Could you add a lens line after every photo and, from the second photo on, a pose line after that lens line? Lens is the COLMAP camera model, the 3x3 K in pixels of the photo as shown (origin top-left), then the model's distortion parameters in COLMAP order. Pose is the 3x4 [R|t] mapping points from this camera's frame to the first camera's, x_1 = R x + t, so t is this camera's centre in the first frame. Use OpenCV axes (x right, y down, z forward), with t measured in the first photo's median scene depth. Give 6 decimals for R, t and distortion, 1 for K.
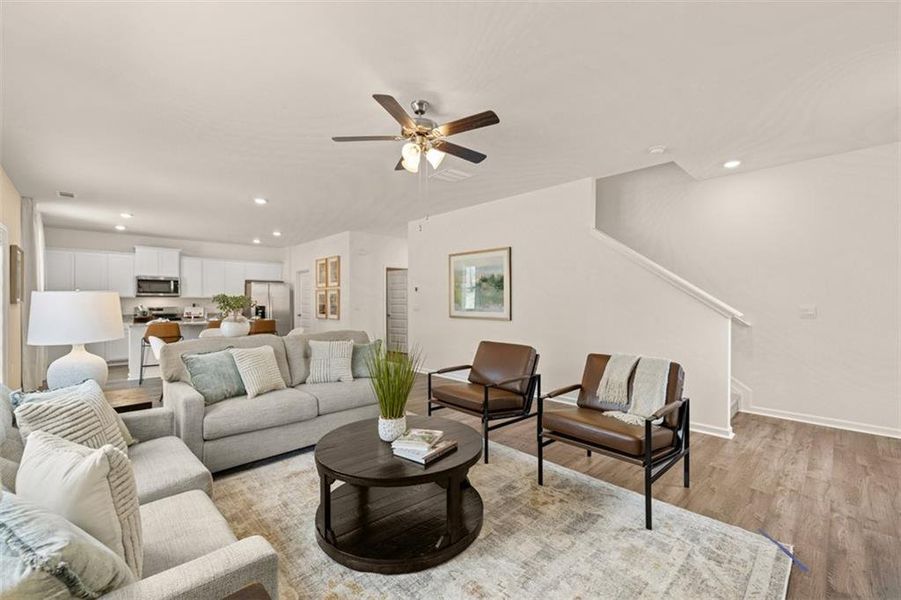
lens RADIAL K [[376.5, 0, 447.1], [0, 376.5, 299.4], [0, 0, 1]] dist [-0.001192, -0.000014]
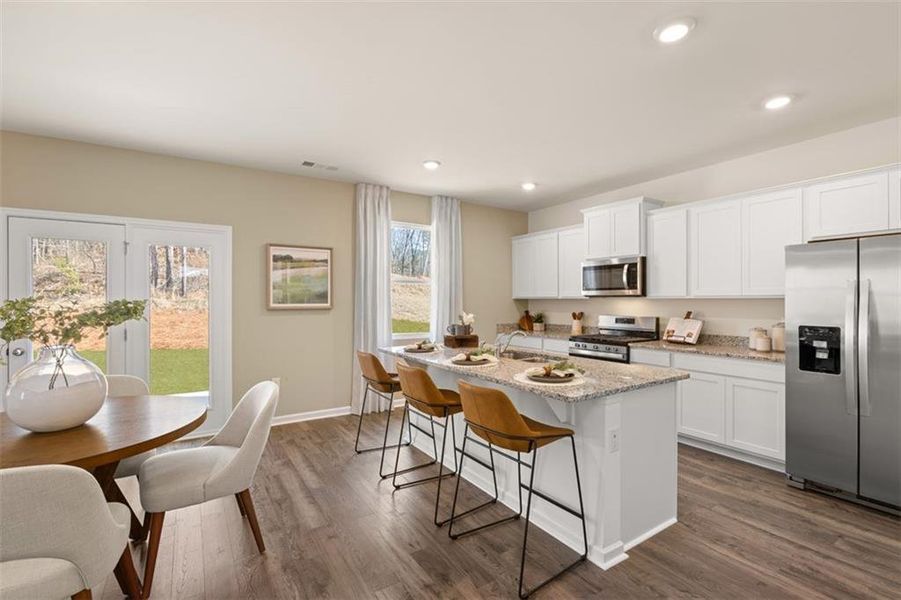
lens RADIAL K [[410.8, 0, 449.1], [0, 410.8, 297.6], [0, 0, 1]] dist [0.011391, -0.000176]
pose [[-0.183823, -0.001628, -0.982958, -0.156645], [0.009406, 0.999950, -0.003415, -0.005948], [0.982914, -0.009873, -0.183799, 0.872381]]
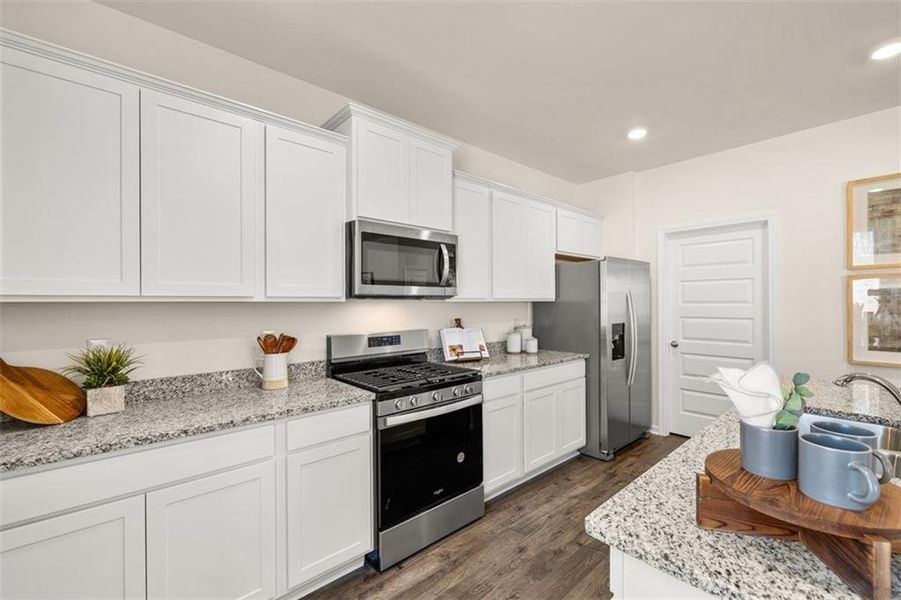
lens RADIAL K [[376.5, 0, 447.4], [0, 376.5, 302.2], [0, 0, 1]] dist [-0.001192, -0.000014]
pose [[0.999533, -0.005342, -0.030083, -0.721692], [0.005440, 0.999980, 0.003177, -0.004750], [0.030065, -0.003339, 0.999542, 0.706436]]
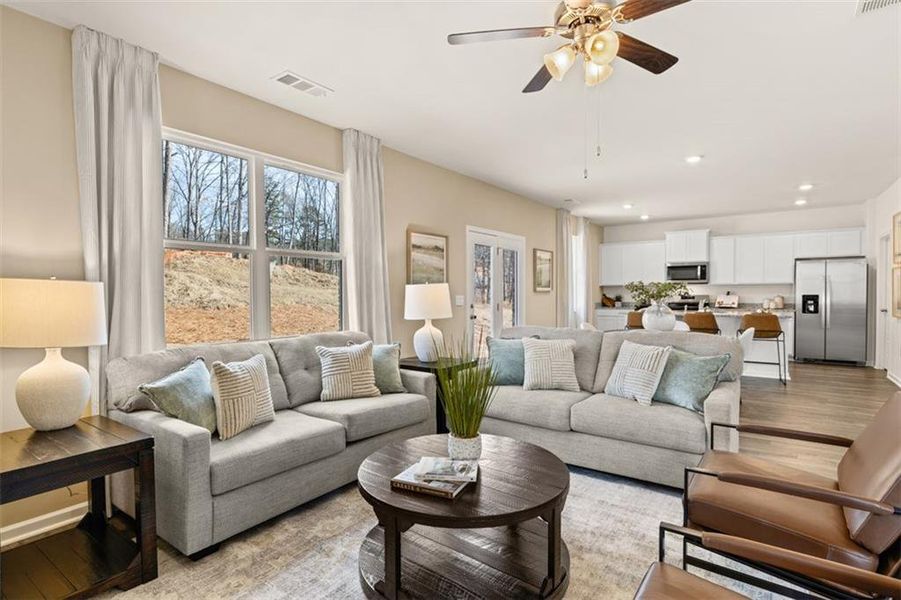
lens RADIAL K [[451.5, 0, 449.0], [0, 451.5, 300.9], [0, 0, 1]] dist [-0.003838, -0.000483]
pose [[0.190461, 0.022438, -0.981438, 0.211118], [0.011087, 0.999626, 0.025006, 0.000461], [0.981632, -0.015644, 0.190141, 0.211017]]
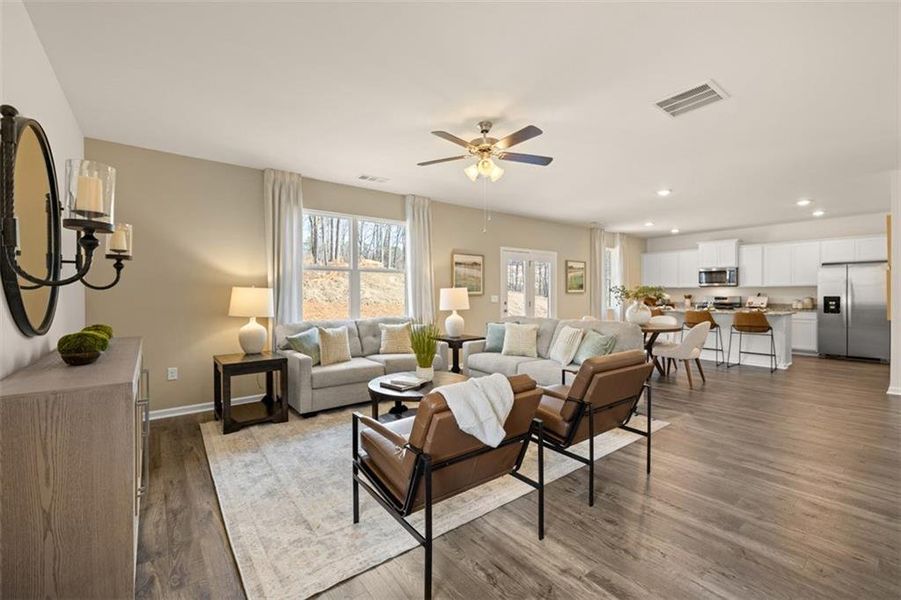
lens RADIAL K [[376.5, 0, 447.6], [0, 376.5, 293.7], [0, 0, 1]] dist [-0.001192, -0.000014]
pose [[-0.098260, 0.005949, -0.995143, 0.373571], [0.009812, 0.999939, 0.005009, 0.000588], [0.995112, -0.009272, -0.098313, 0.334903]]
